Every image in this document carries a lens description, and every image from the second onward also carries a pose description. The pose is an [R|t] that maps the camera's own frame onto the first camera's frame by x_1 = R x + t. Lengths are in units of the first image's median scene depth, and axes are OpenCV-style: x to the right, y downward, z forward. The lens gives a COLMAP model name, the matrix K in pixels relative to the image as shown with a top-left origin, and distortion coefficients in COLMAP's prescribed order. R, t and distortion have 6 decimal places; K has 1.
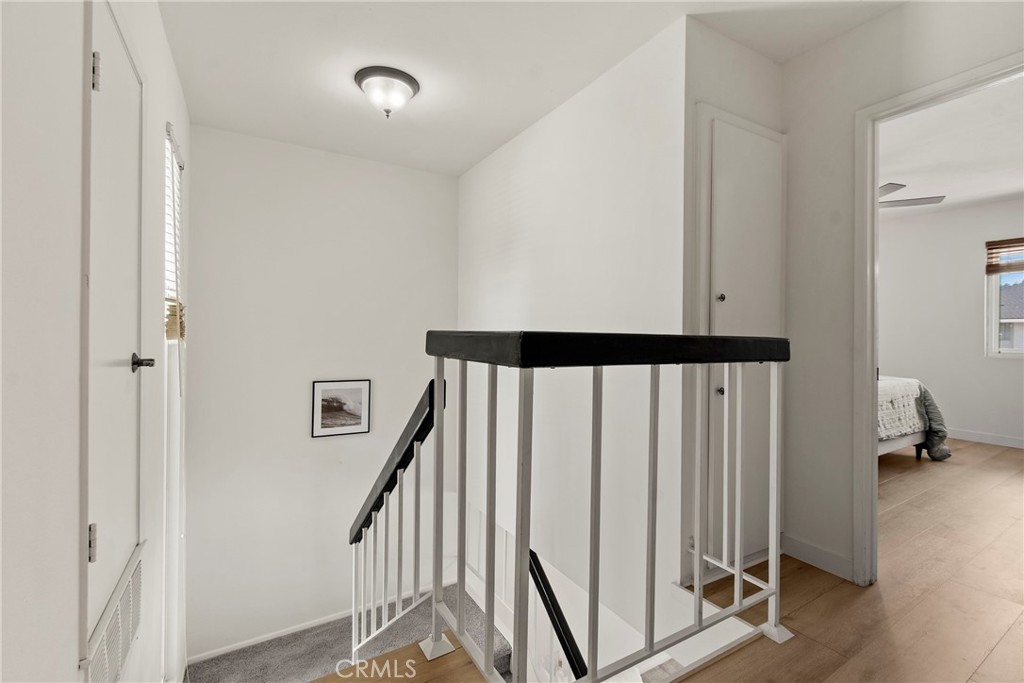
lens RADIAL K [[450.1, 0, 515.8], [0, 450.1, 340.3], [0, 0, 1]] dist [0.002482, -0.000164]
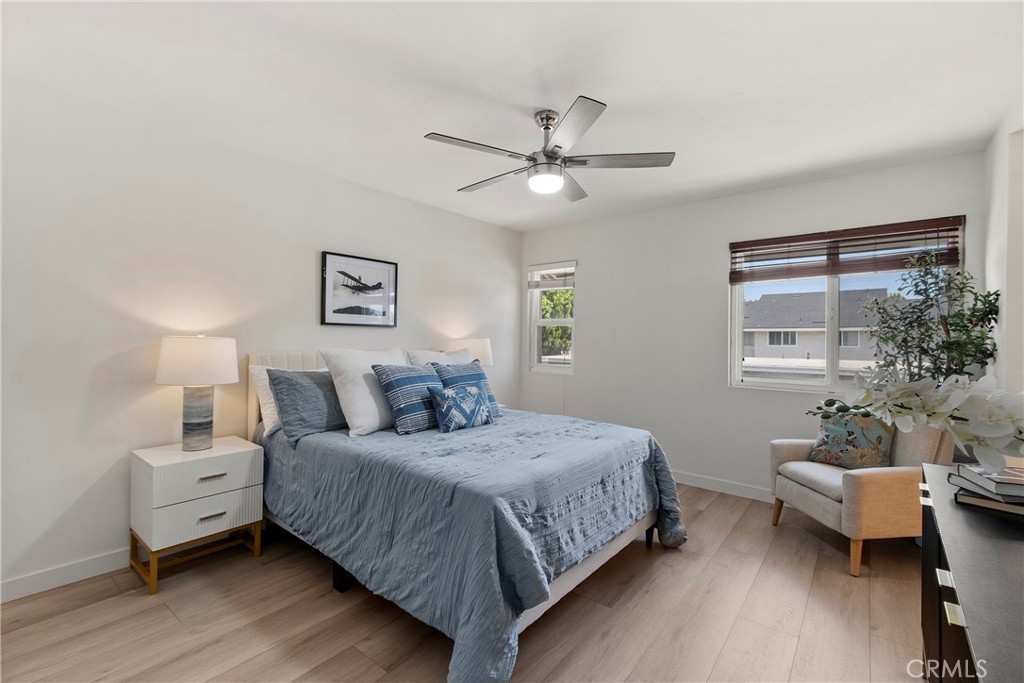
lens RADIAL K [[450.1, 0, 515.8], [0, 450.1, 340.3], [0, 0, 1]] dist [0.002482, -0.000164]
pose [[0.940386, 0.007398, 0.340030, 0.479690], [-0.006709, 0.999972, -0.003203, -0.046827], [-0.340044, 0.000731, 0.940409, 0.437325]]
